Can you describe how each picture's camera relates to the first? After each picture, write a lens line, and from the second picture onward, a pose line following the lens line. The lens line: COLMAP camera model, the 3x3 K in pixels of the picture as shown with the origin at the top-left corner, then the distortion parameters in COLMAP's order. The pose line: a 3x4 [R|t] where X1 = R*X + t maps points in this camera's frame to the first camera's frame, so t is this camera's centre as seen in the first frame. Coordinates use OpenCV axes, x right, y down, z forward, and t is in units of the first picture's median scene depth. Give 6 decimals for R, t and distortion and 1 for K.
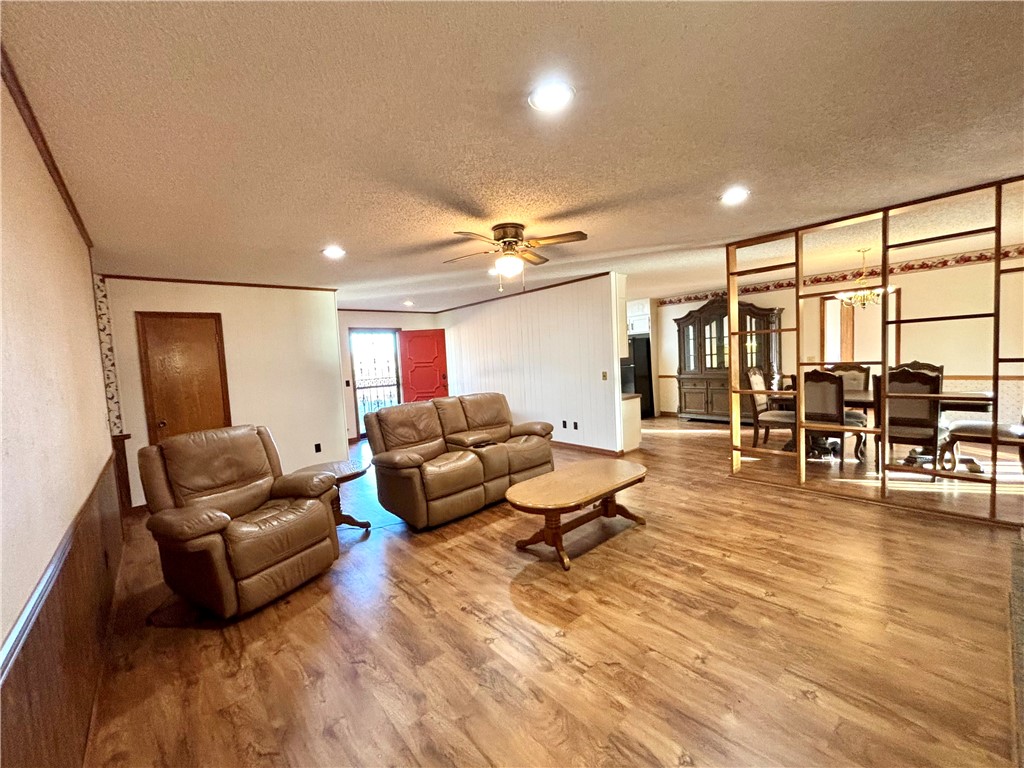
lens RADIAL K [[415.1, 0, 513.0], [0, 415.1, 382.1], [0, 0, 1]] dist [-0.004081, -0.000043]
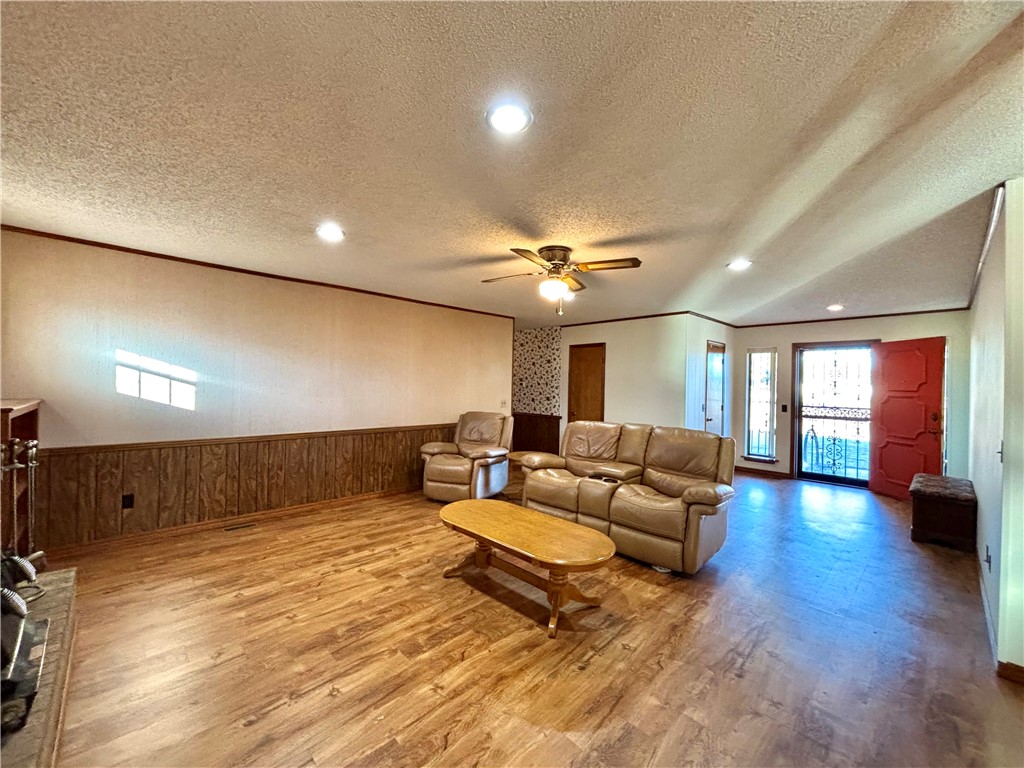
lens RADIAL K [[415.1, 0, 514.4], [0, 415.1, 386.4], [0, 0, 1]] dist [-0.004081, -0.000043]
pose [[0.053200, 0.062693, -0.996614, 1.350915], [-0.081638, 0.994960, 0.058231, -0.145520], [0.995241, 0.078263, 0.058050, 1.209557]]
